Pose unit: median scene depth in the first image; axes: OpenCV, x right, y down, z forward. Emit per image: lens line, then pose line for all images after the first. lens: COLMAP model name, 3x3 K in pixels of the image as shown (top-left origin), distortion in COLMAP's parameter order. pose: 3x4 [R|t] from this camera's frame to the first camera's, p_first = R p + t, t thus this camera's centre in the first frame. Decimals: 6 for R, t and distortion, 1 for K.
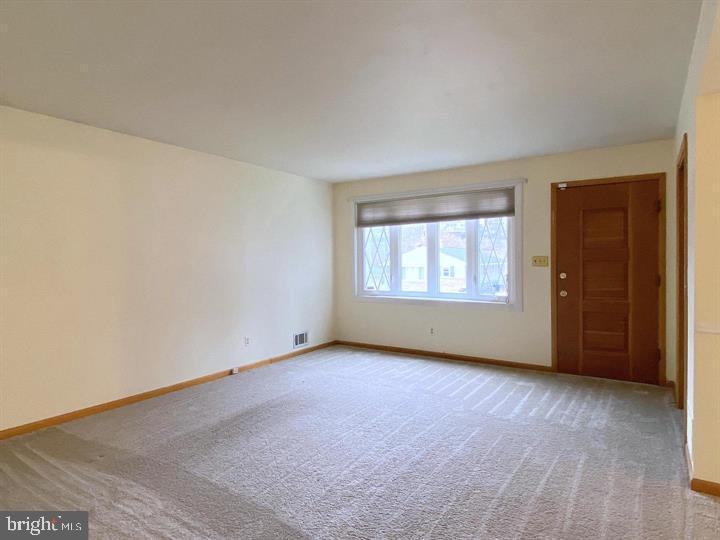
lens RADIAL K [[423.4, 0, 357.7], [0, 423.4, 267.3], [0, 0, 1]] dist [0.075121, -0.085359]
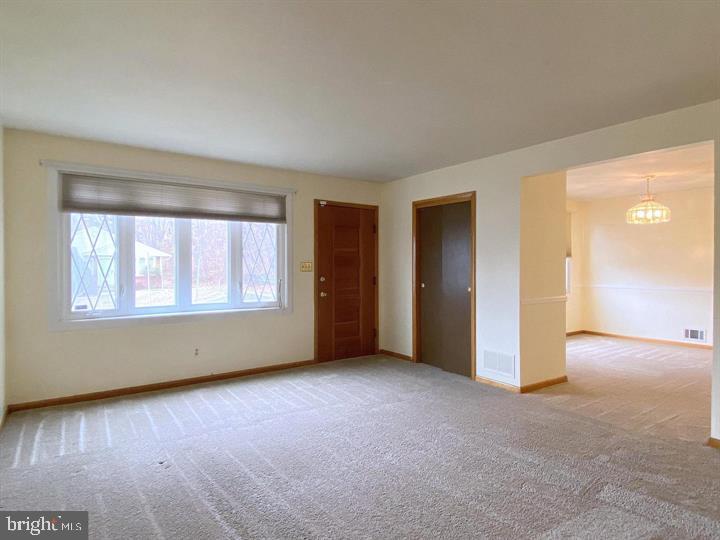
lens RADIAL K [[423.4, 0, 357.7], [0, 423.4, 267.3], [0, 0, 1]] dist [0.075121, -0.085359]
pose [[0.350800, 0.005292, 0.936436, -0.525144], [0.012730, 0.999865, -0.010420, -0.000014], [-0.936364, 0.015576, 0.350685, 0.455085]]
